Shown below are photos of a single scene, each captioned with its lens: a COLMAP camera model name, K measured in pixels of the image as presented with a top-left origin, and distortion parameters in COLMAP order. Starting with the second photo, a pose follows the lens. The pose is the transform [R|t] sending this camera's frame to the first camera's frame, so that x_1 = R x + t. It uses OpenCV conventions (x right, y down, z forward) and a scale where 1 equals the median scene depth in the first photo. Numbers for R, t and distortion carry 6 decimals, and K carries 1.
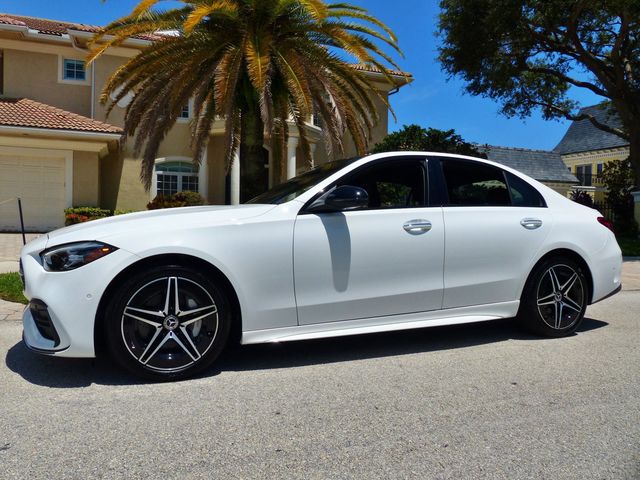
lens RADIAL K [[476.8, 0, 317.6], [0, 476.8, 232.7], [0, 0, 1]] dist [-0.016152, 0.007081]
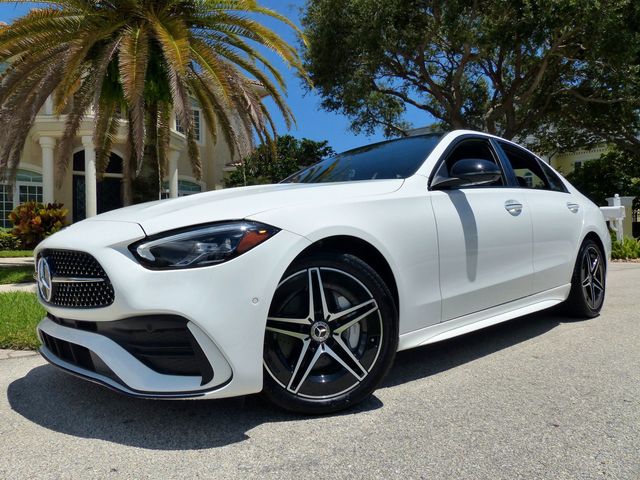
lens RADIAL K [[477.0, 0, 318.5], [0, 477.0, 235.9], [0, 0, 1]] dist [-0.021577, 0.011307]
pose [[0.937810, -0.030668, 0.345790, -0.504648], [0.040706, 0.998933, -0.021804, 0.049753], [-0.344753, 0.034523, 0.938058, 0.281034]]
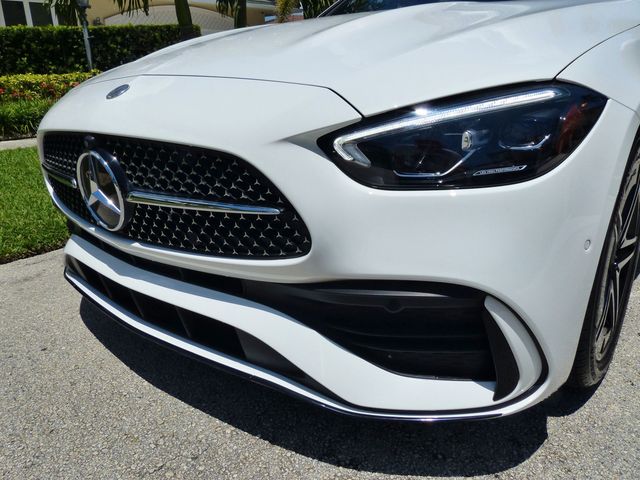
lens RADIAL K [[484.0, 0, 320.0], [0, 484.0, 240.0], [0, 0, 1]] dist [0.004421, -0.006237]
pose [[0.885098, -0.176749, 0.430536, -0.647224], [0.038966, 0.949974, 0.309889, 0.010839], [-0.463771, -0.257506, 0.847707, 0.633050]]
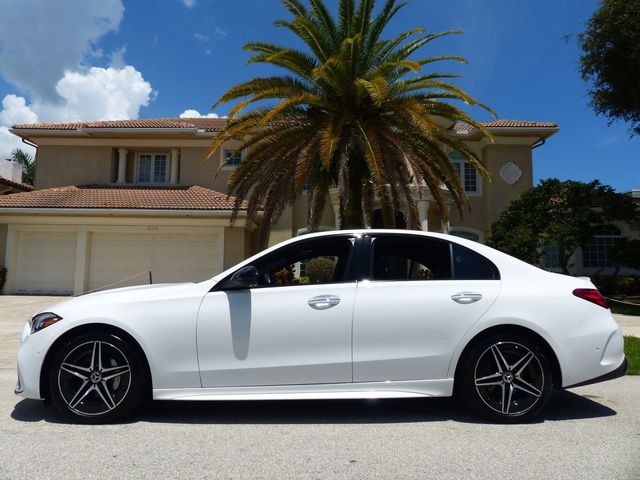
lens RADIAL K [[477.0, 0, 318.5], [0, 477.0, 235.9], [0, 0, 1]] dist [-0.021577, 0.011307]
pose [[0.930625, -0.043830, -0.363340, 0.636543], [-0.000125, 0.992764, -0.120079, -0.032557], [0.365974, 0.111794, 0.923886, -0.013478]]
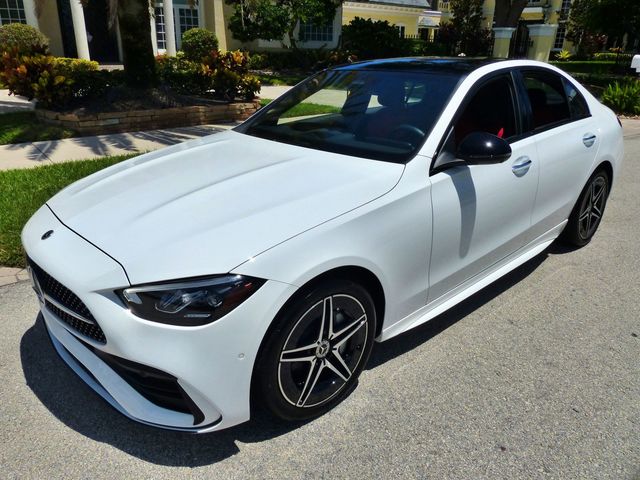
lens RADIAL K [[475.6, 0, 316.4], [0, 475.6, 232.5], [0, 0, 1]] dist [-0.009639, 0.002845]
pose [[0.946476, -0.116102, 0.301171, -0.452059], [0.001618, 0.934763, 0.355268, -0.223430], [-0.322770, -0.335765, 0.884919, 0.330440]]
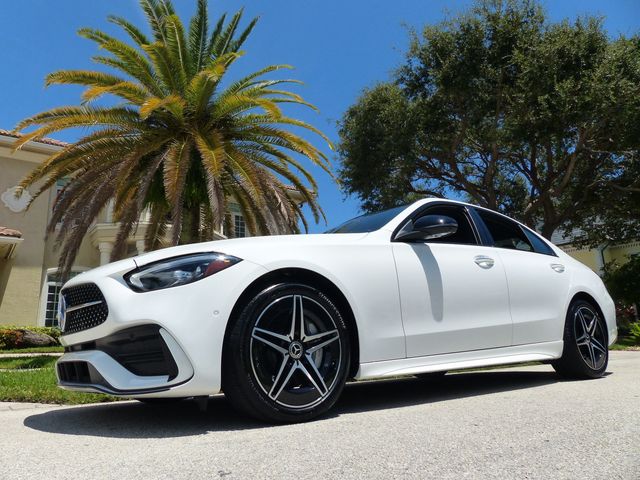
lens RADIAL K [[478.0, 0, 319.1], [0, 478.0, 231.7], [0, 0, 1]] dist [-0.022234, 0.012427]
pose [[0.968657, 0.012469, 0.248087, -0.411732], [0.052039, 0.966390, -0.251758, 0.172894], [-0.242888, 0.256777, 0.935452, 0.124421]]
